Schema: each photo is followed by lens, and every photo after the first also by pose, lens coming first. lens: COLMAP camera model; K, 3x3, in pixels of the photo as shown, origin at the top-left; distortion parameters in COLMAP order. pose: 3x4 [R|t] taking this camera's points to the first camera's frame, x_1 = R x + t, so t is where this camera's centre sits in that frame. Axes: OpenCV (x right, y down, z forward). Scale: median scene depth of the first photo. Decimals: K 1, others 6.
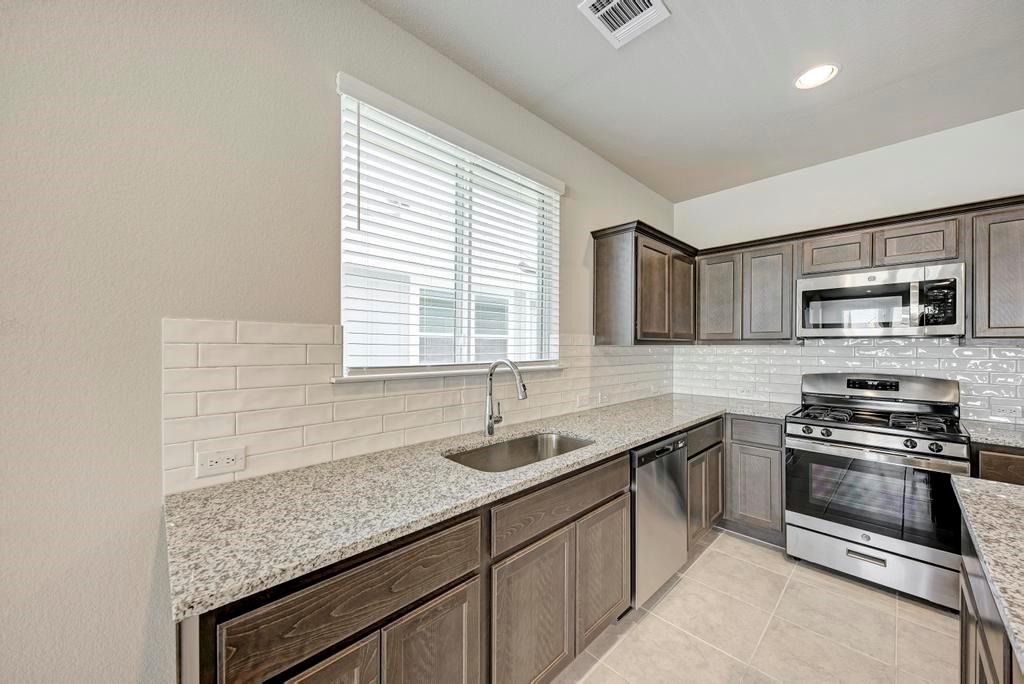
lens RADIAL K [[373.0, 0, 512.1], [0, 373.0, 346.8], [0, 0, 1]] dist [0.004921, -0.000357]
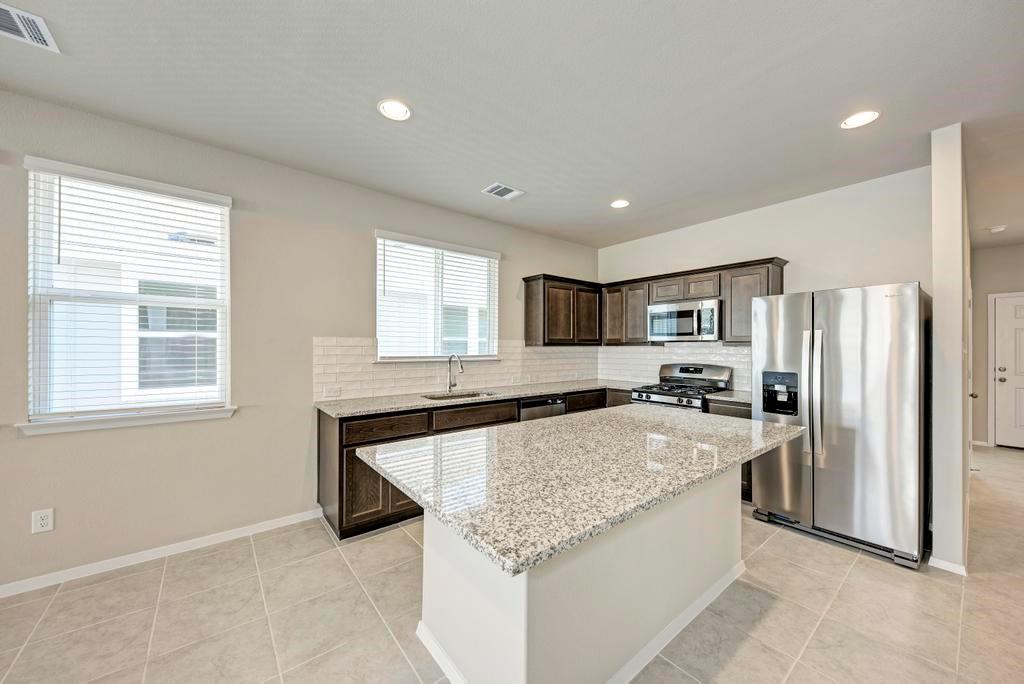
lens RADIAL K [[373.0, 0, 512.1], [0, 373.0, 346.8], [0, 0, 1]] dist [0.004921, -0.000357]
pose [[0.995942, -0.001755, -0.089983, 0.337105], [0.001605, 0.999997, -0.001738, 0.000437], [0.089985, 0.001586, 0.995942, -0.706417]]
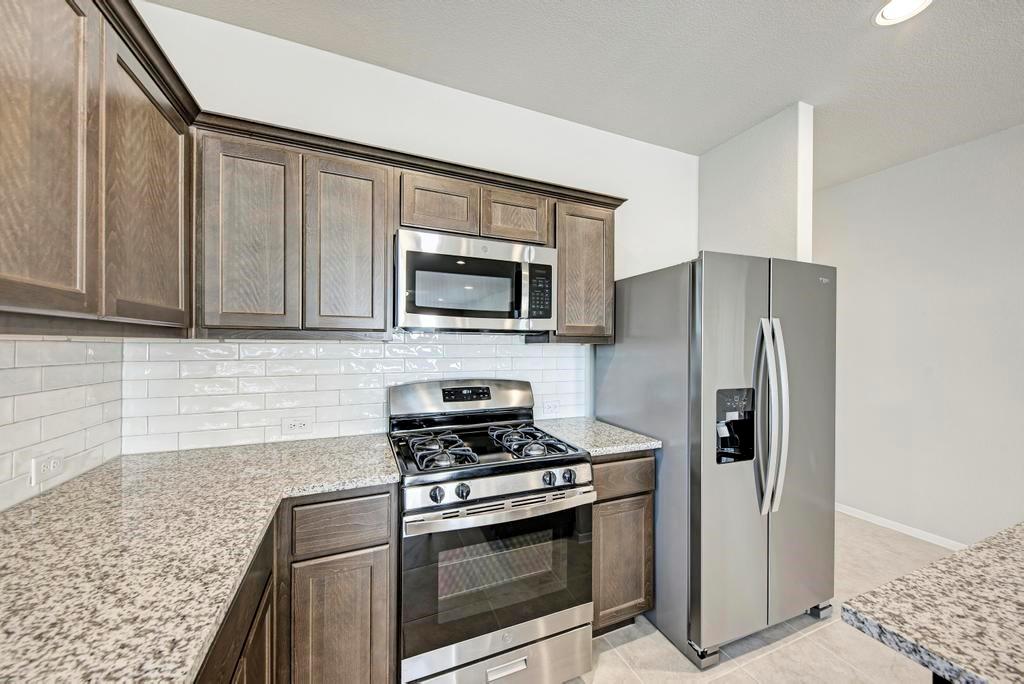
lens RADIAL K [[373.0, 0, 512.1], [0, 373.0, 346.8], [0, 0, 1]] dist [0.004921, -0.000357]
pose [[0.363196, -0.004387, 0.931702, 0.294517], [-0.002870, 0.999979, 0.005827, 0.000395], [-0.931708, -0.004790, 0.363176, 0.655092]]
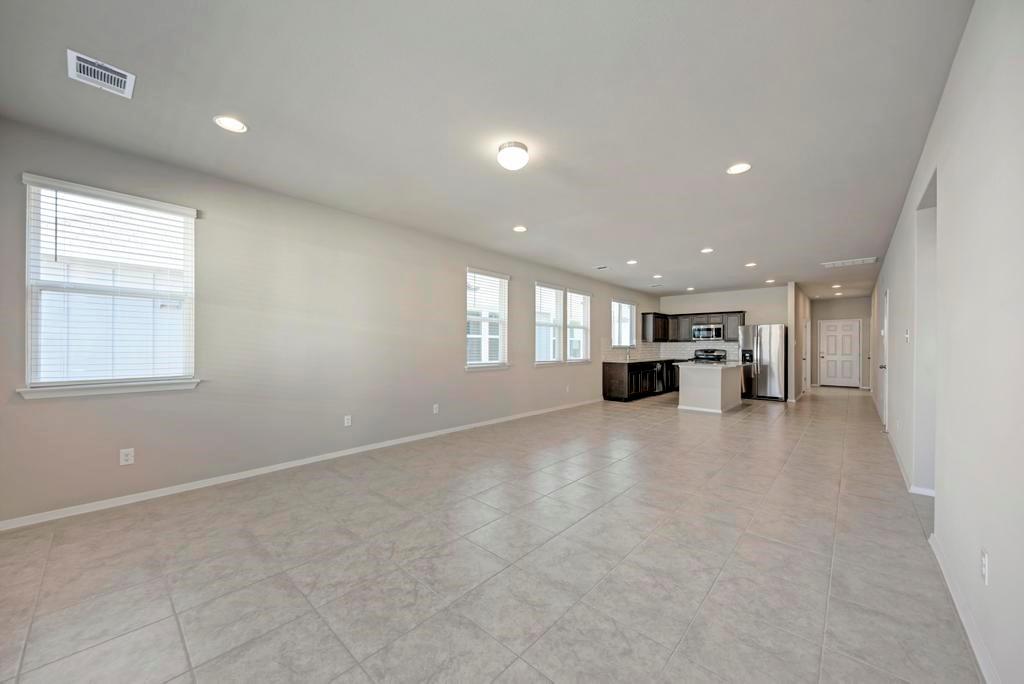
lens RADIAL K [[380.0, 0, 508.7], [0, 380.0, 342.3], [0, 0, 1]] dist [0.014388, 0.000090]
pose [[0.996956, 0.001512, 0.077950, -1.578109], [-0.000872, 0.999966, -0.008240, 0.035707], [-0.077960, 0.008147, 0.996923, -3.044143]]
